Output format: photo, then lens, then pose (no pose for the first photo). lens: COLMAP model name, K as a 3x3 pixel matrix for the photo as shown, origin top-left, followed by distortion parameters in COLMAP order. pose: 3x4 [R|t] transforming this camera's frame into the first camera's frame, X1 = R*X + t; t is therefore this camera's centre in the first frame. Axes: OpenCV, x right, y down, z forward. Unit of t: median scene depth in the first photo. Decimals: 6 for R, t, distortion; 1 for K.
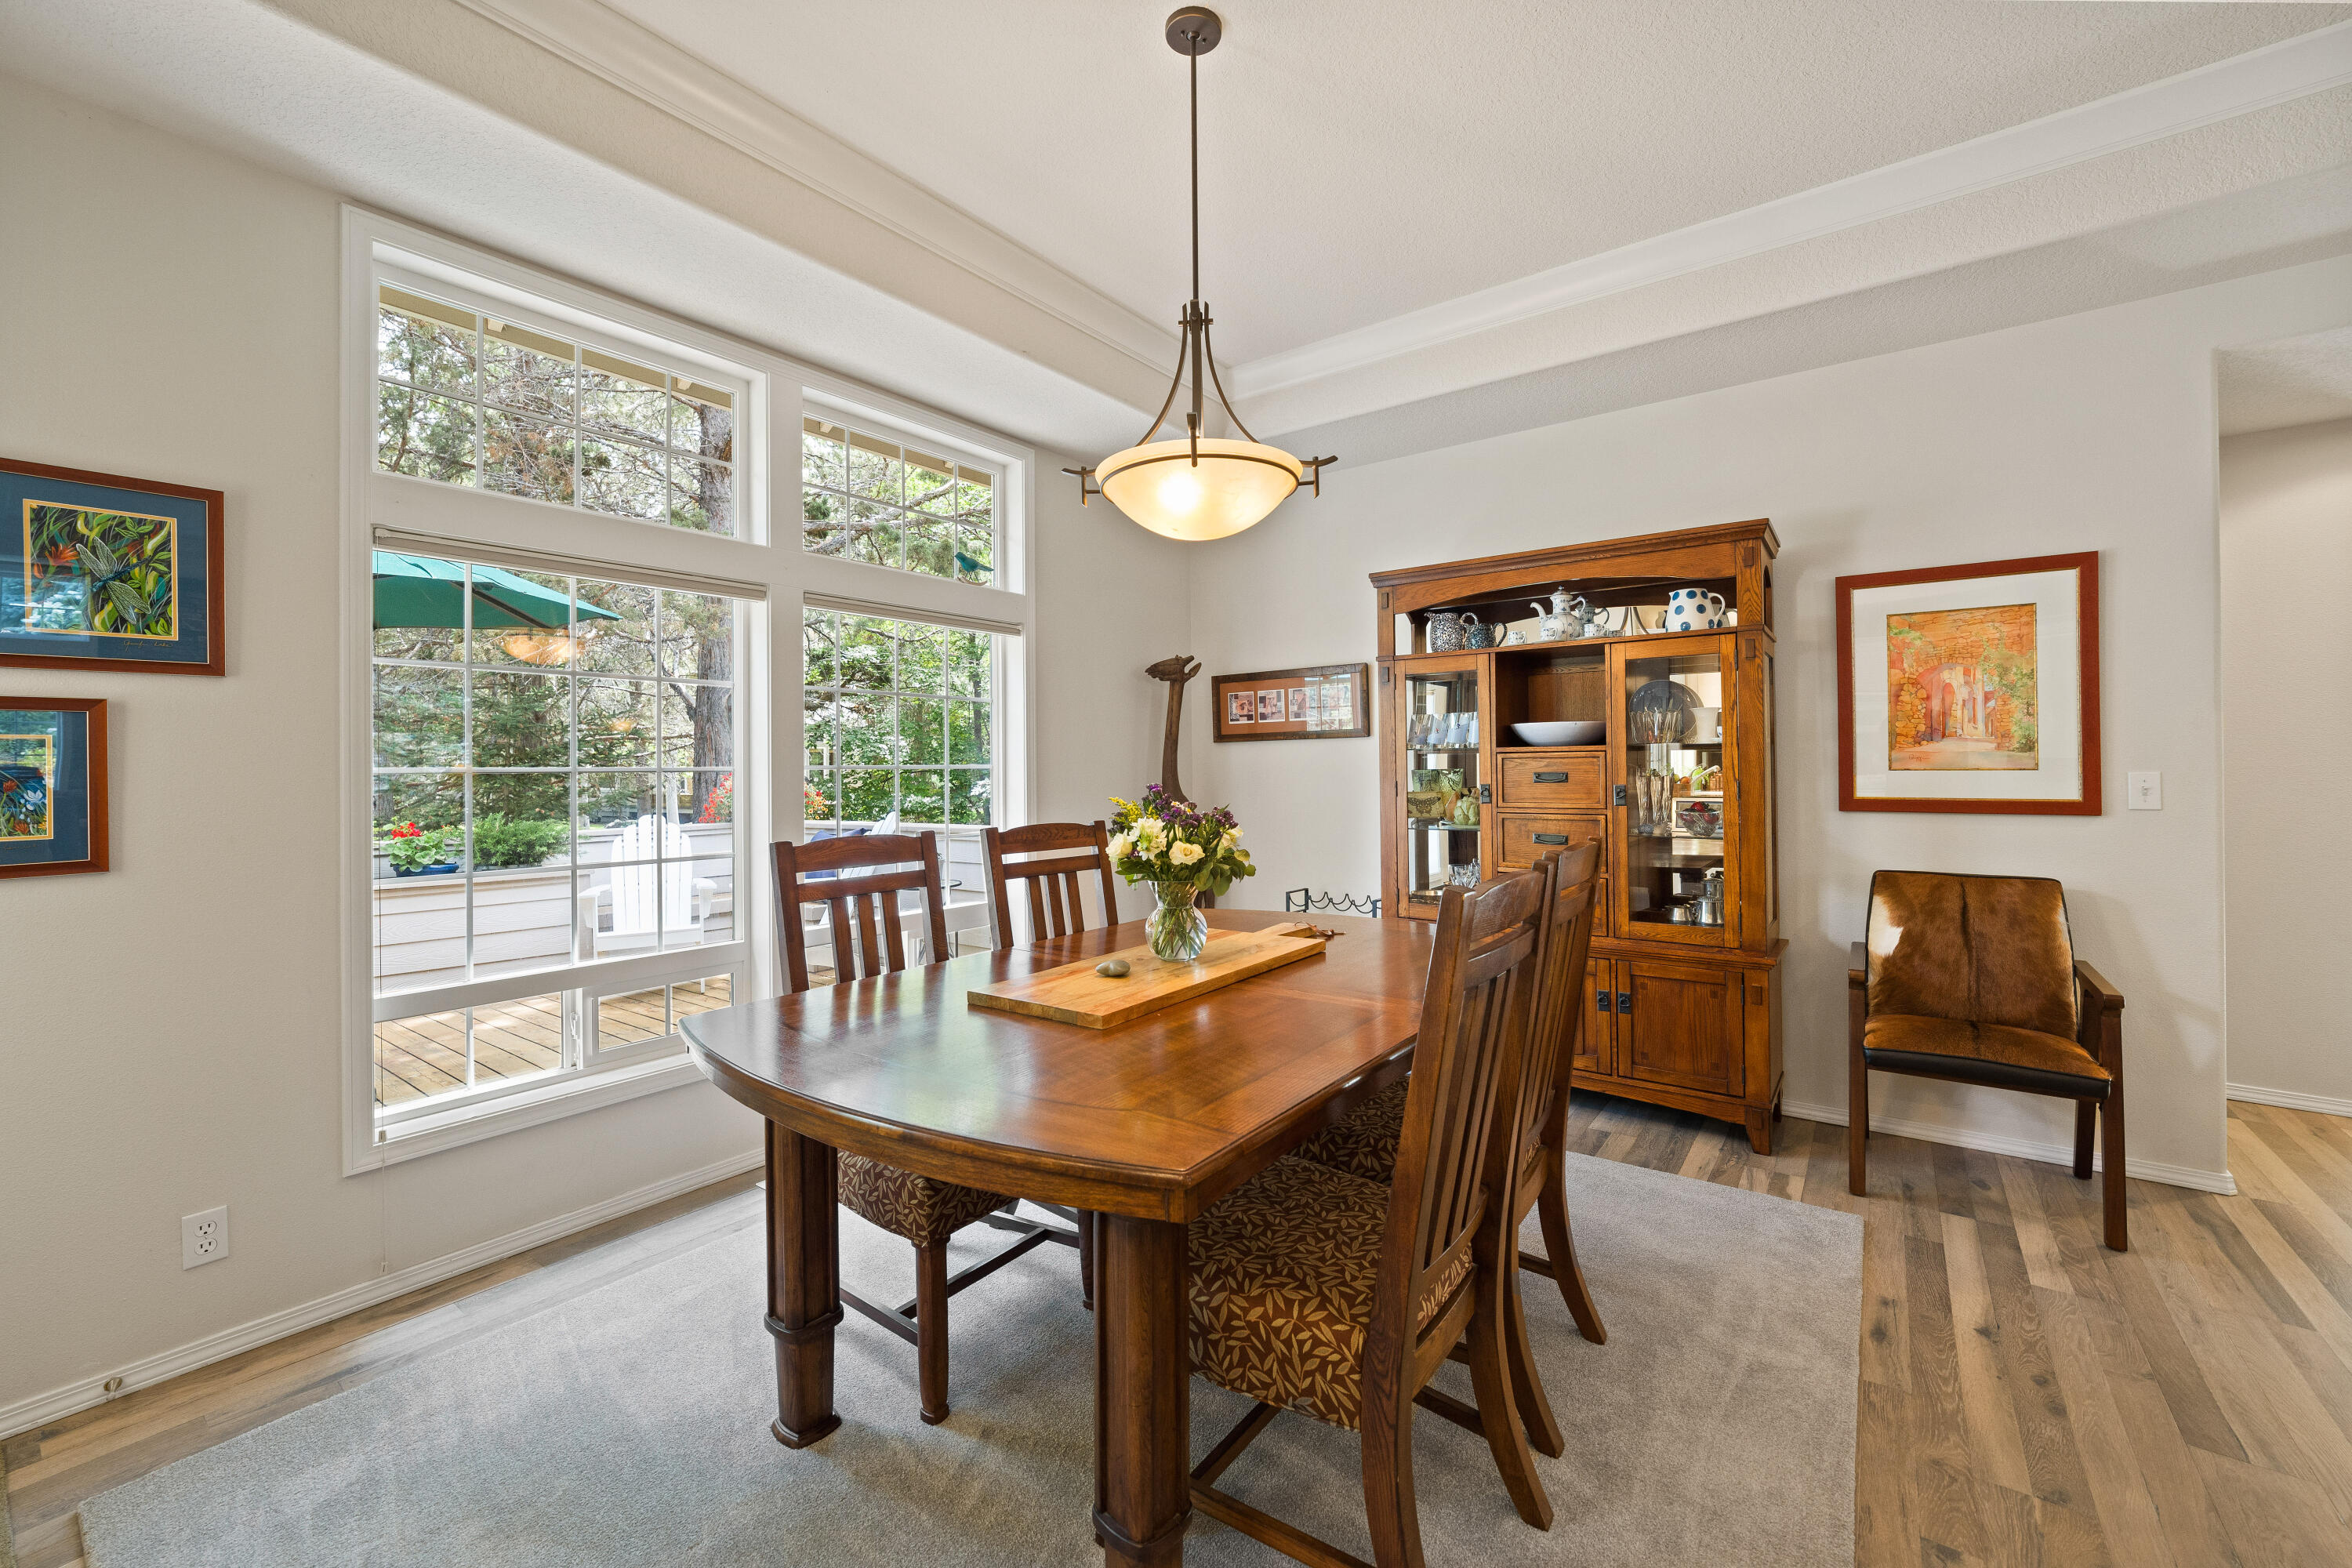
lens RADIAL K [[915.0, 0, 1175.7], [0, 915.0, 761.4], [0, 0, 1]] dist [-0.011726, 0.001362]
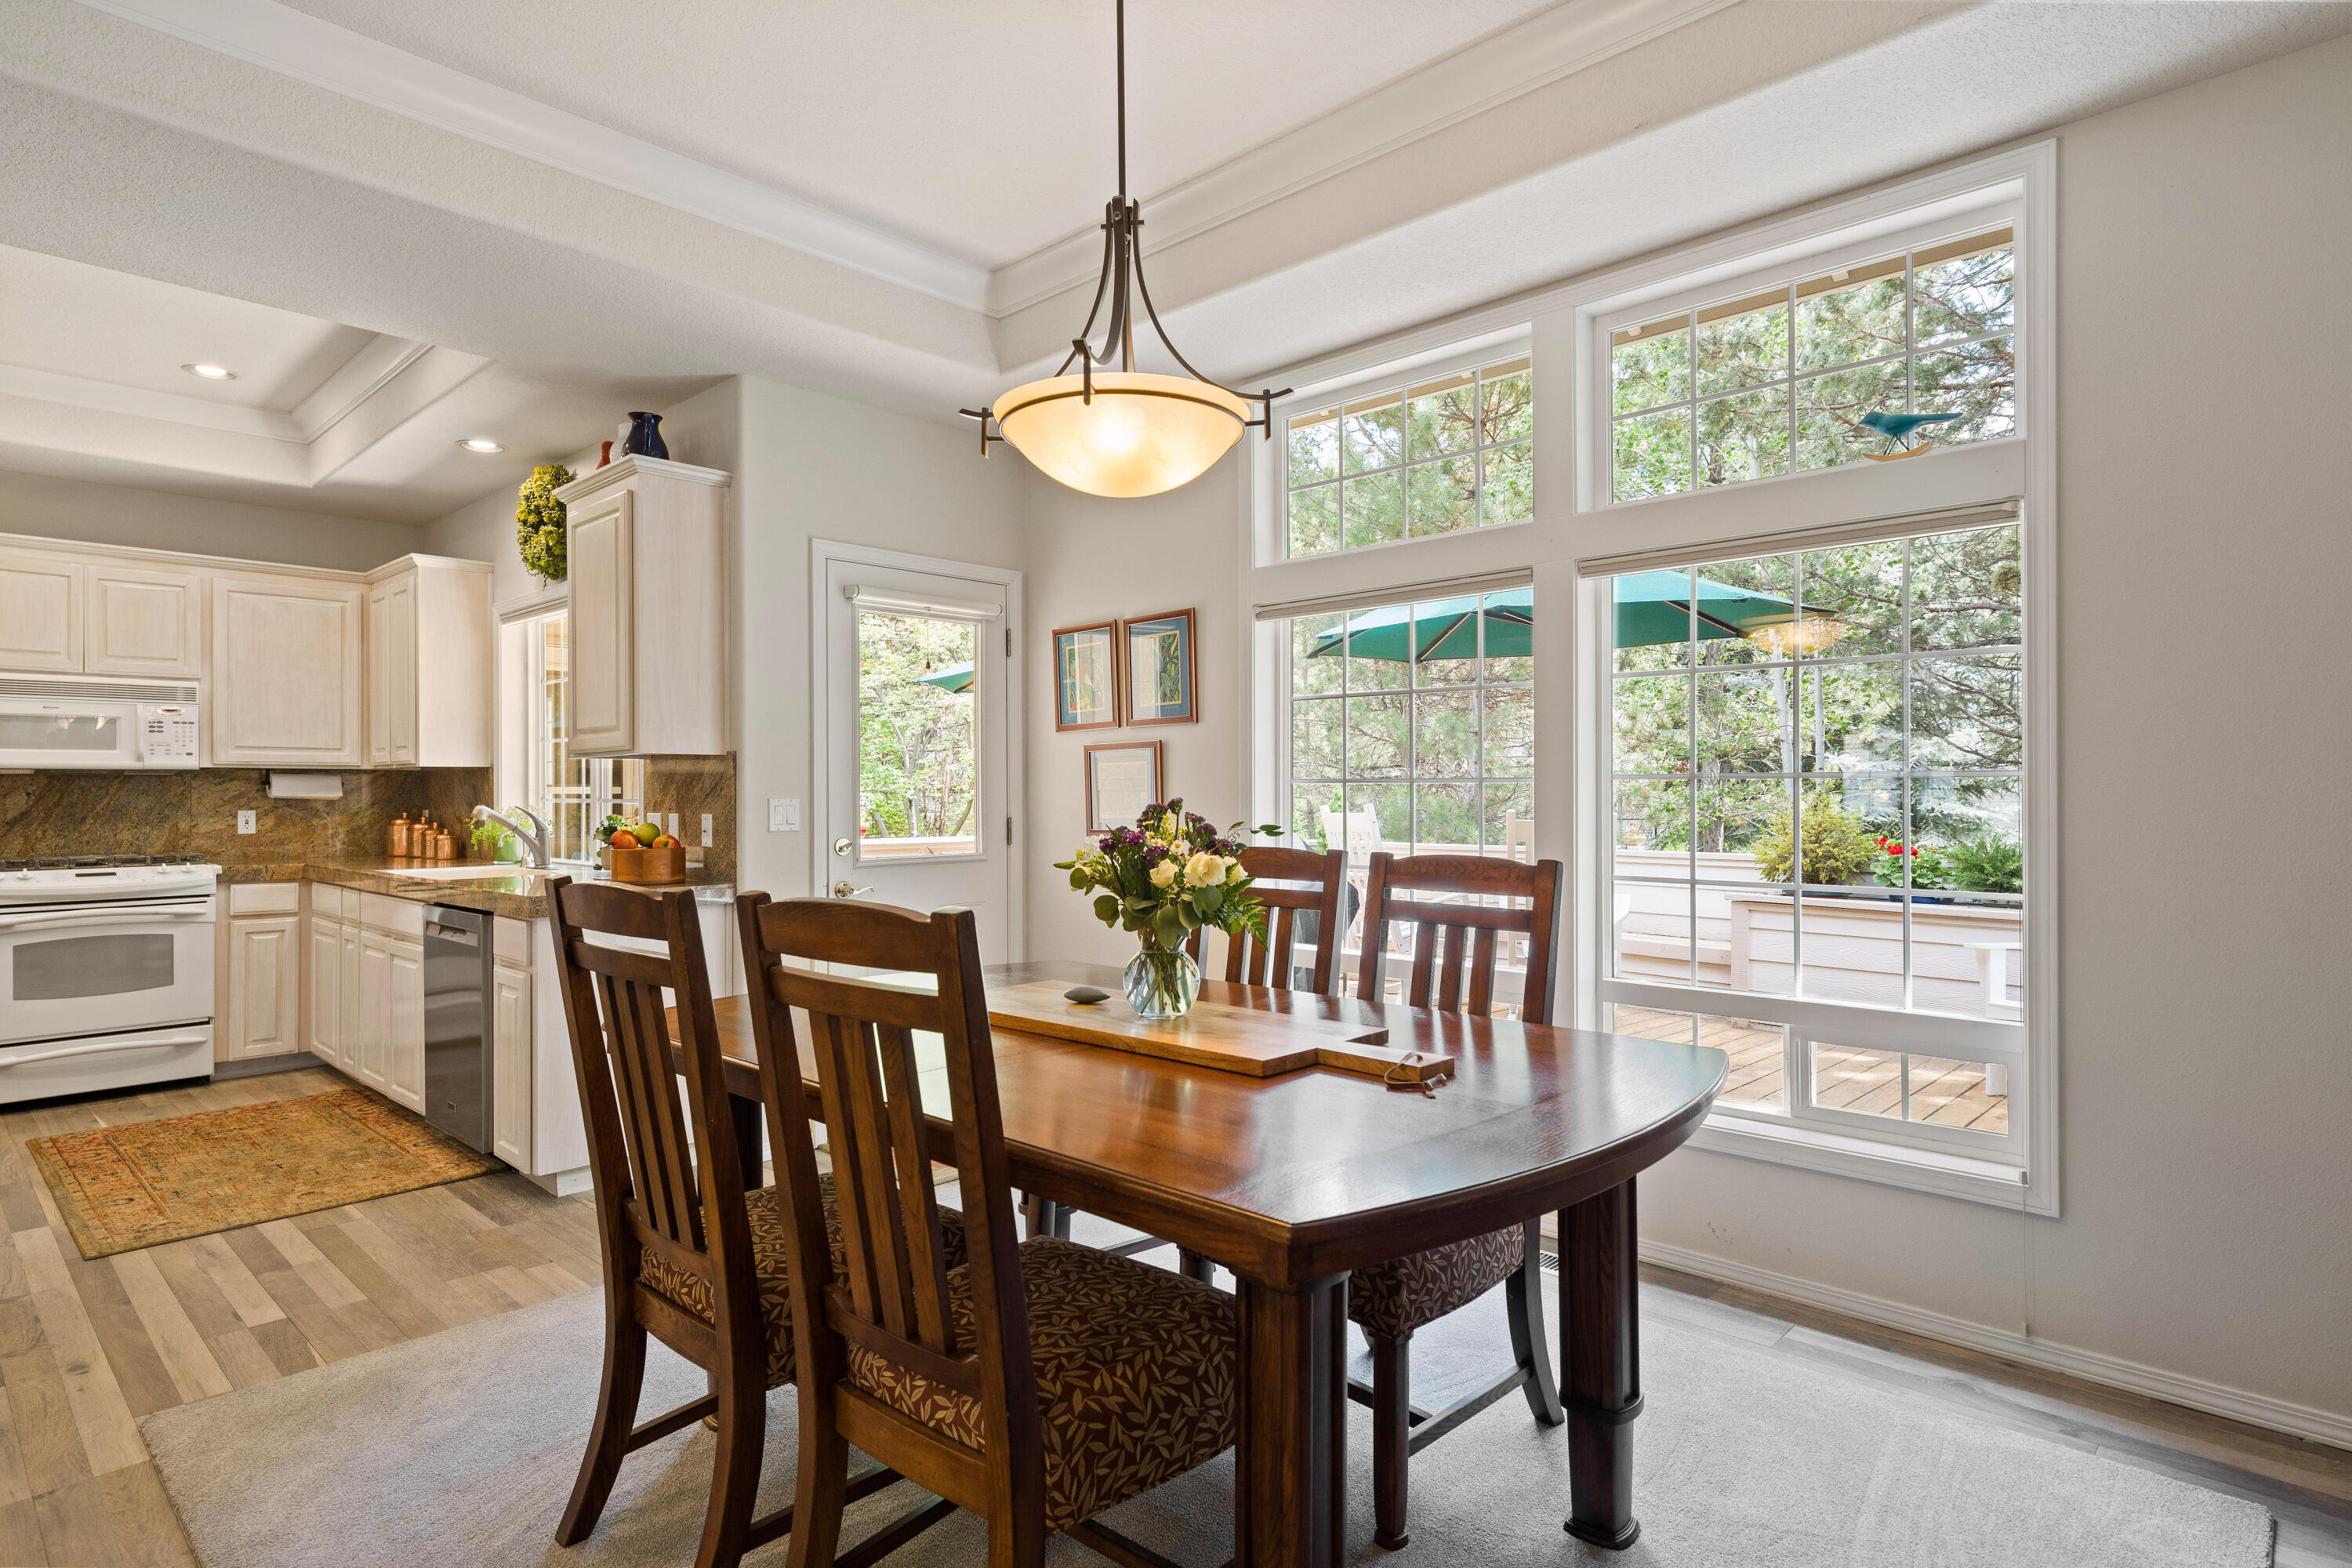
lens RADIAL K [[1246.0, 0, 1155.0], [0, 1246.0, 778.5], [0, 0, 1]] dist [0.020278, 0.003113]
pose [[-0.131173, 0.001771, -0.991358, 0.764180], [0.010600, 0.999944, 0.000384, 0.004134], [0.991303, -0.010458, -0.131184, 0.787325]]
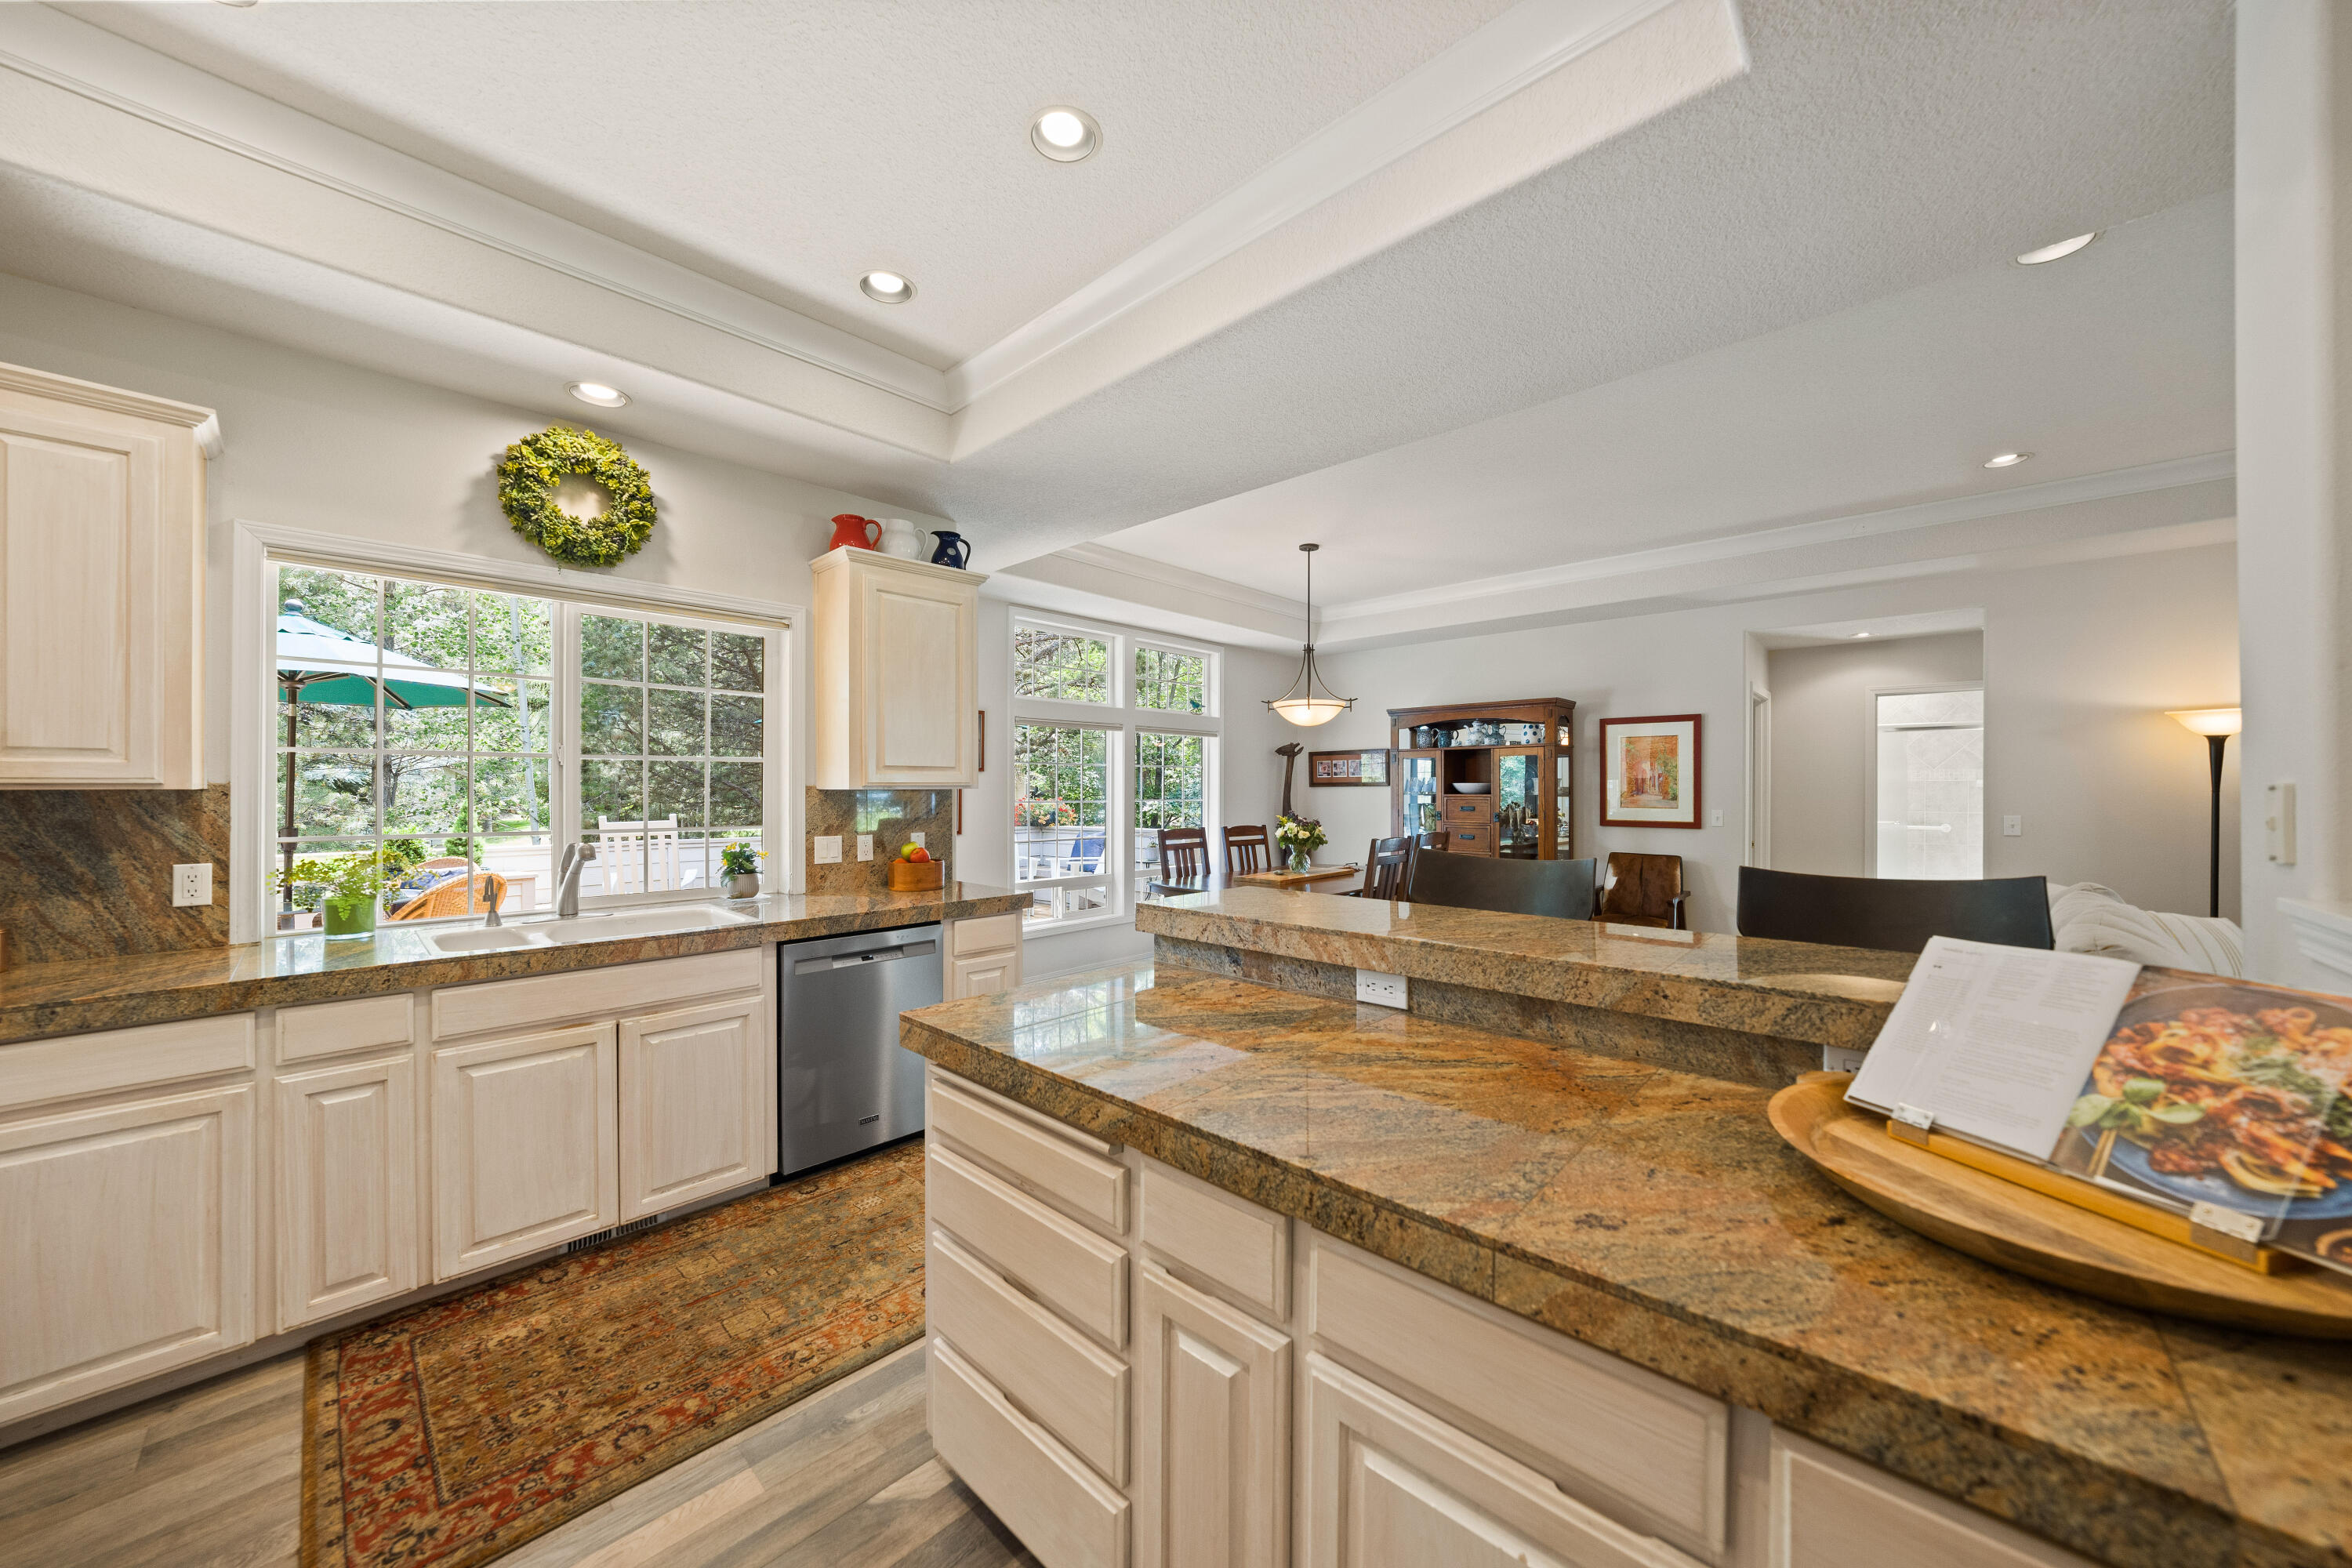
lens RADIAL K [[816.1, 0, 1170.4], [0, 816.1, 789.2], [0, 0, 1]] dist [-0.023958, 0.003966]
pose [[0.993281, 0.010349, -0.115263, -0.077913], [-0.009681, 0.999933, 0.006355, -0.038414], [0.115321, -0.005196, 0.993315, -1.123618]]
